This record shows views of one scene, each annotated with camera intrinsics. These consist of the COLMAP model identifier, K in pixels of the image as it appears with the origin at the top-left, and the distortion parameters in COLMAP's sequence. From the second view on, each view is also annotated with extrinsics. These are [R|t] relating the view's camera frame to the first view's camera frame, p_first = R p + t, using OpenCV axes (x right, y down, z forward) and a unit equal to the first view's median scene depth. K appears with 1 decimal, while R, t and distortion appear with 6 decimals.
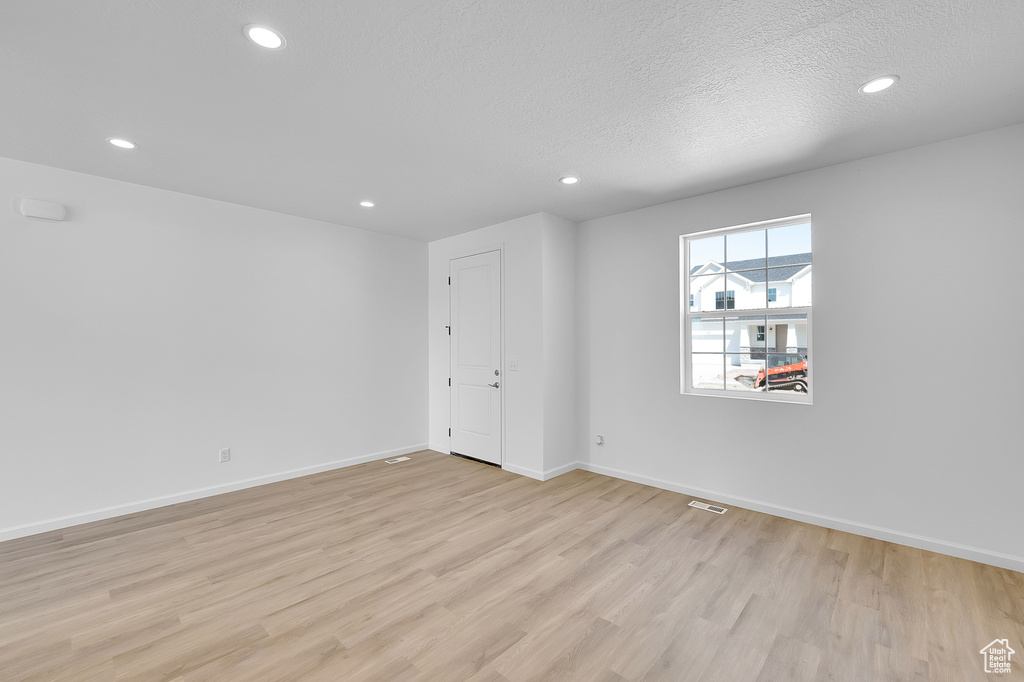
lens RADIAL K [[434.3, 0, 511.8], [0, 434.3, 338.0], [0, 0, 1]] dist [-0.004226, -0.000905]
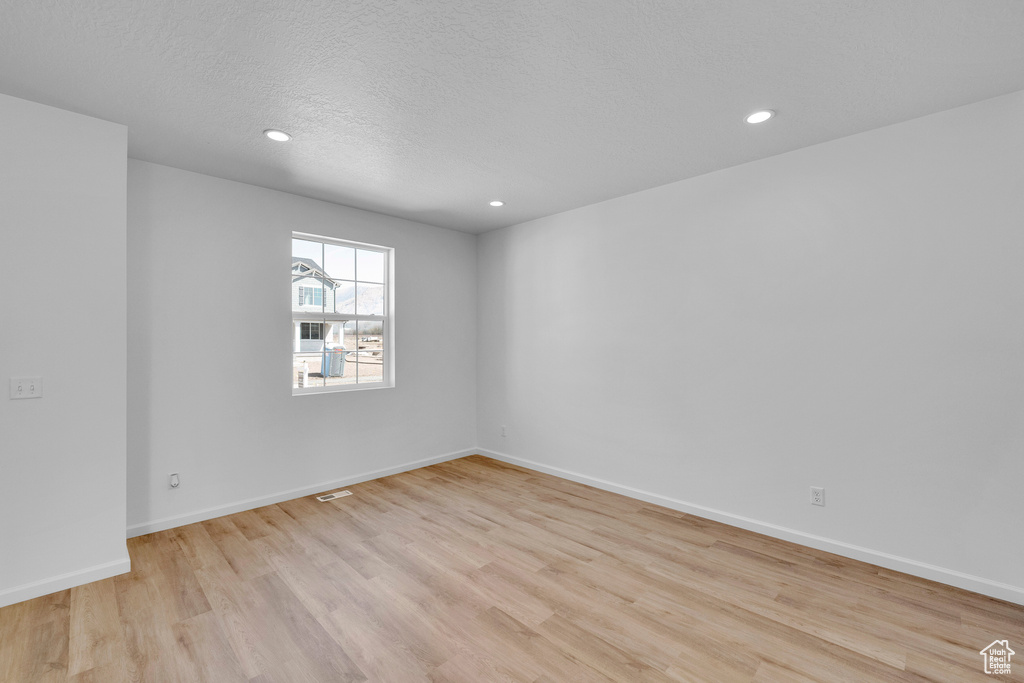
lens RADIAL K [[434.3, 0, 512.3], [0, 434.3, 343.3], [0, 0, 1]] dist [-0.004226, -0.000905]
pose [[0.028837, -0.004964, 0.999572, -0.749491], [-0.006955, 0.999962, 0.005166, 0.003537], [-0.999560, -0.007101, 0.028802, 0.650639]]
